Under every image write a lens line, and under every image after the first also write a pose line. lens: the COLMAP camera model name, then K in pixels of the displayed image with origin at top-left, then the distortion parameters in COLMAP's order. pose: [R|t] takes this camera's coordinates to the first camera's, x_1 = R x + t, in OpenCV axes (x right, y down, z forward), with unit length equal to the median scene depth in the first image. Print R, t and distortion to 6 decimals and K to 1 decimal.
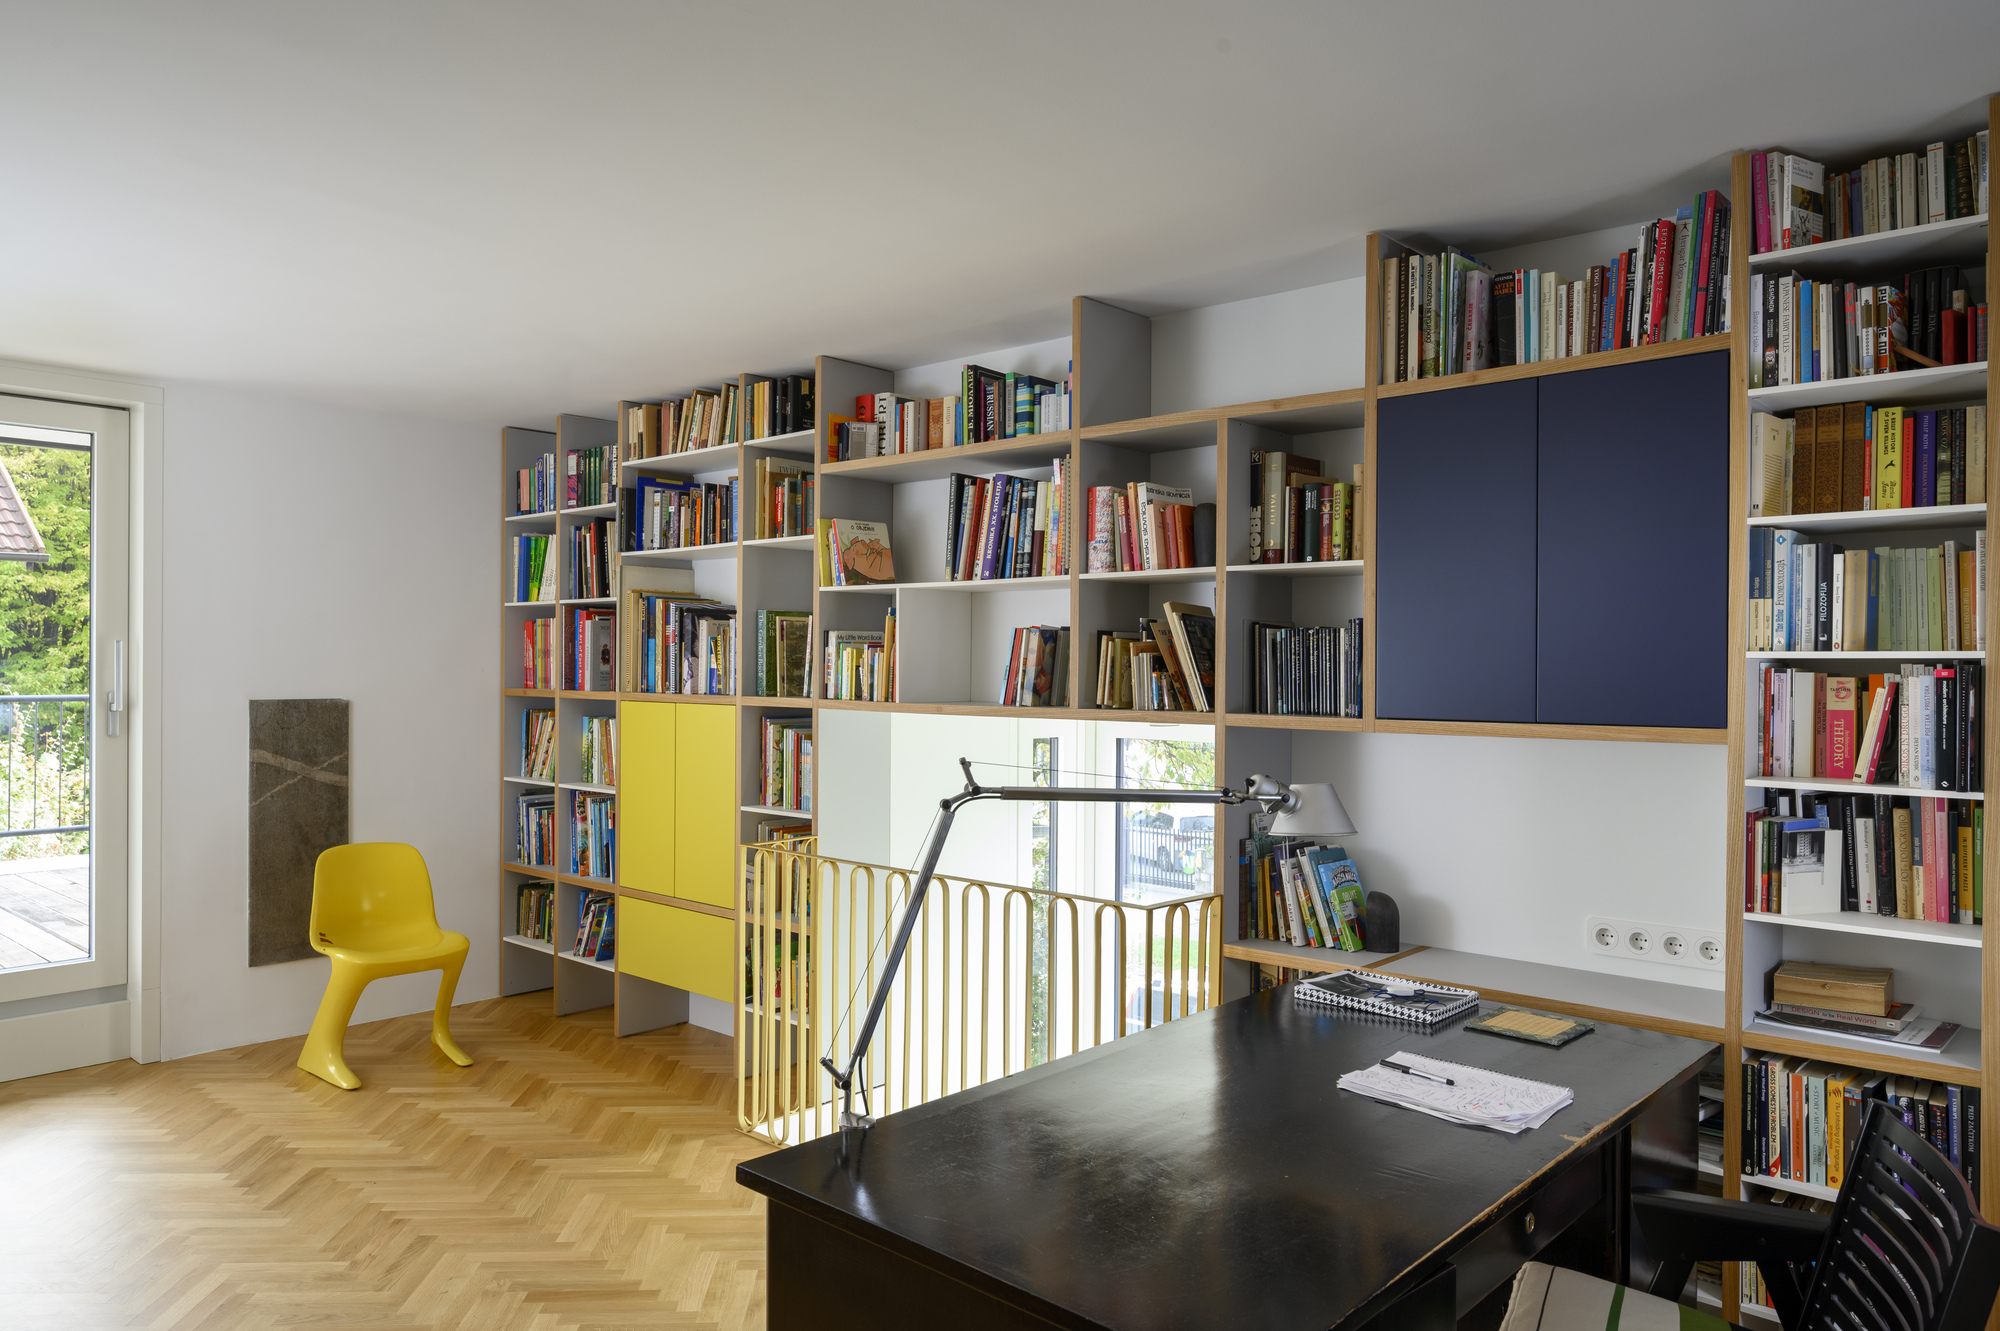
lens RADIAL K [[1319.7, 0, 997.2], [0, 1319.7, 677.3], [0, 0, 1]] dist [0.033408, 0.005954]
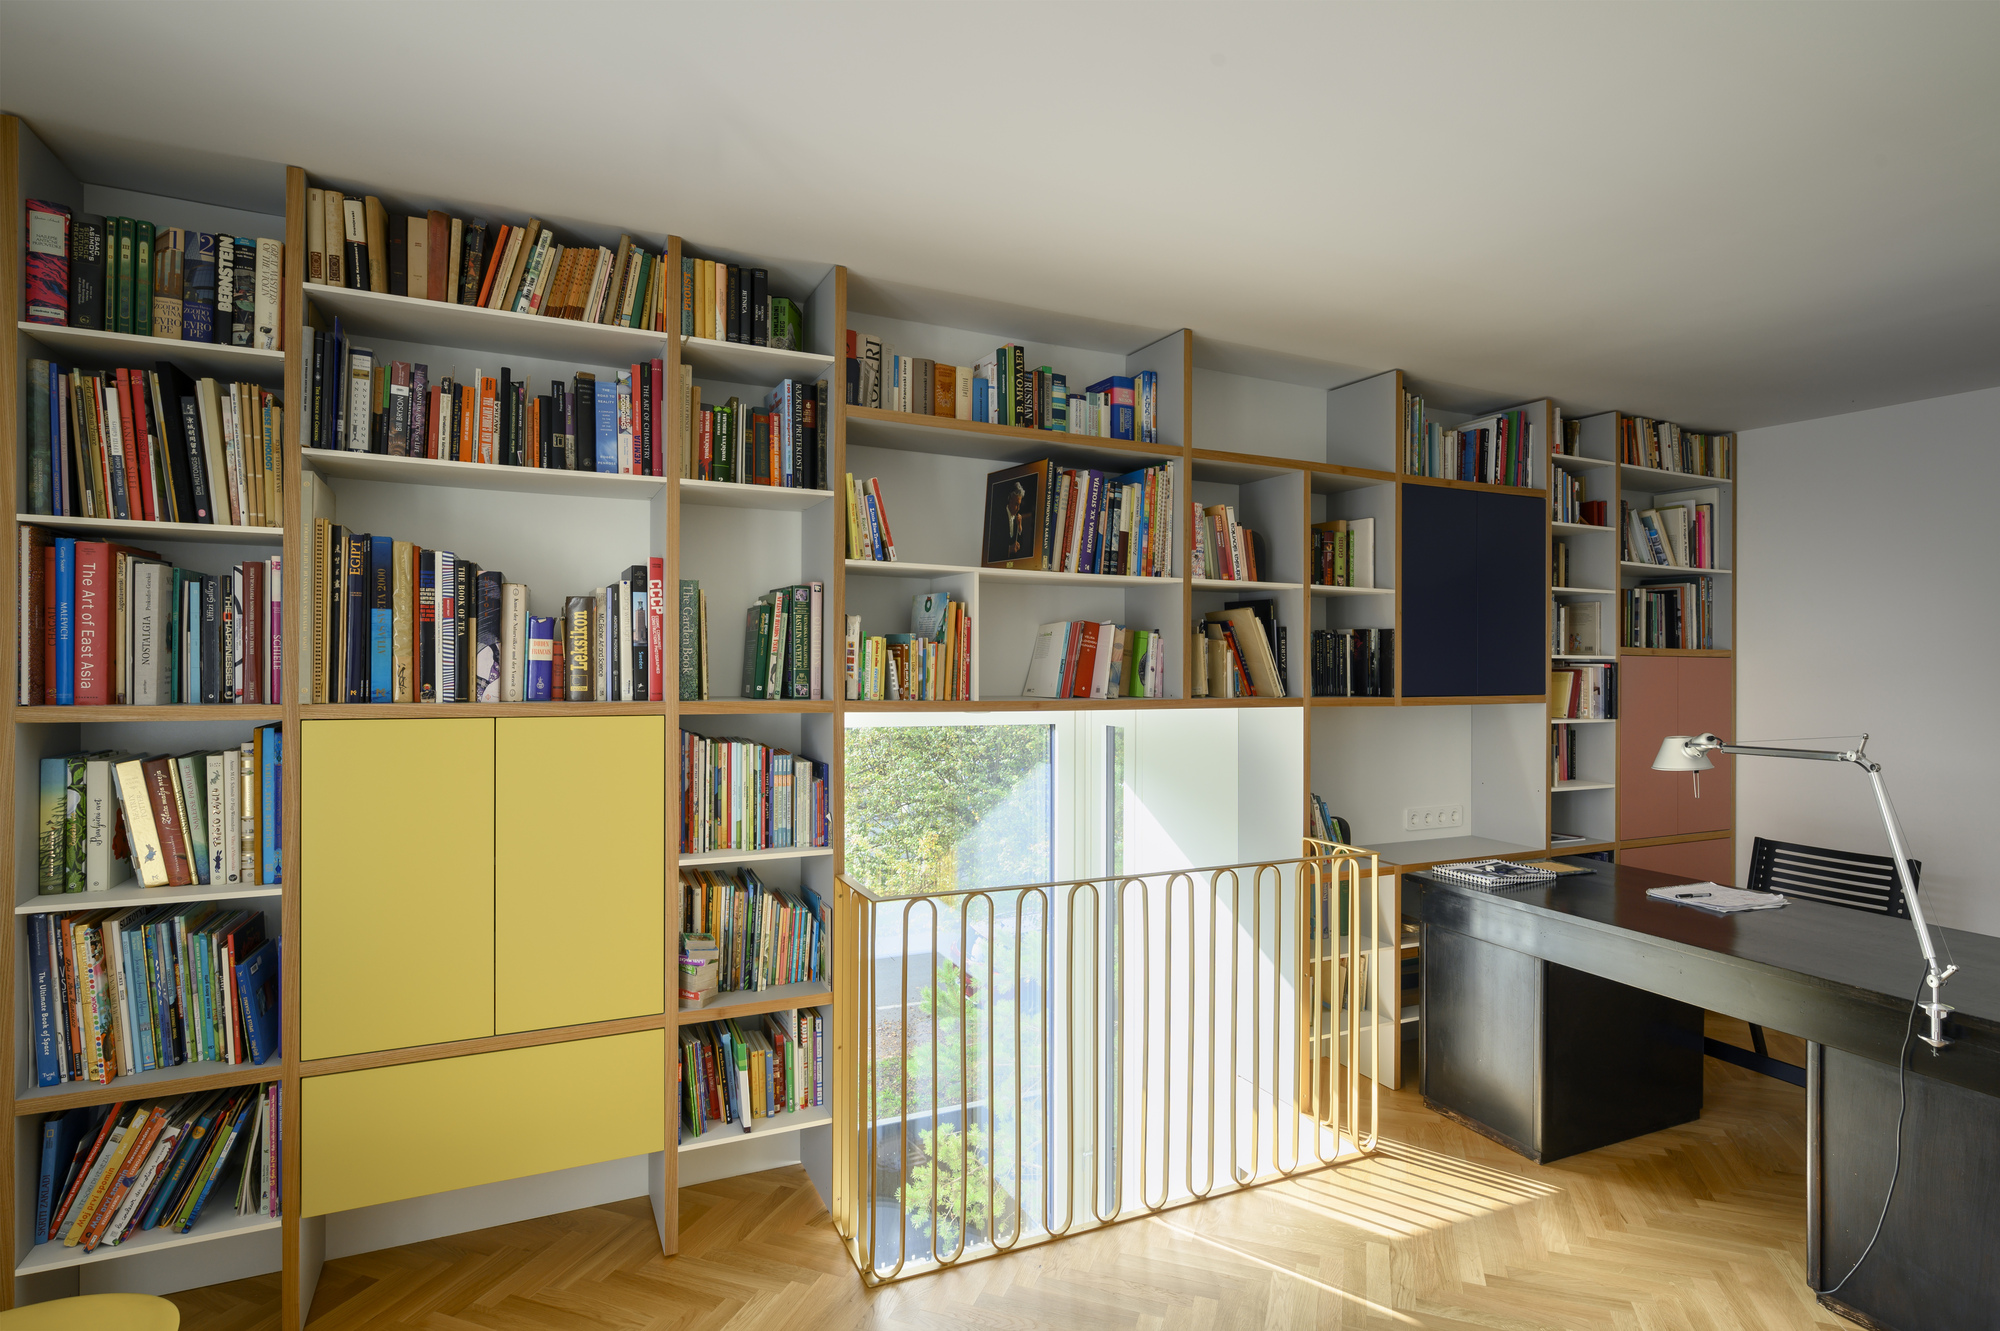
lens RADIAL K [[1100.3, 0, 994.9], [0, 1100.3, 665.9], [0, 0, 1]] dist [0.007000, 0.000849]
pose [[0.368805, 0.005257, 0.929492, -0.925554], [0.006678, 0.999943, -0.008305, 0.002190], [-0.929483, 0.009270, 0.368749, 0.878592]]
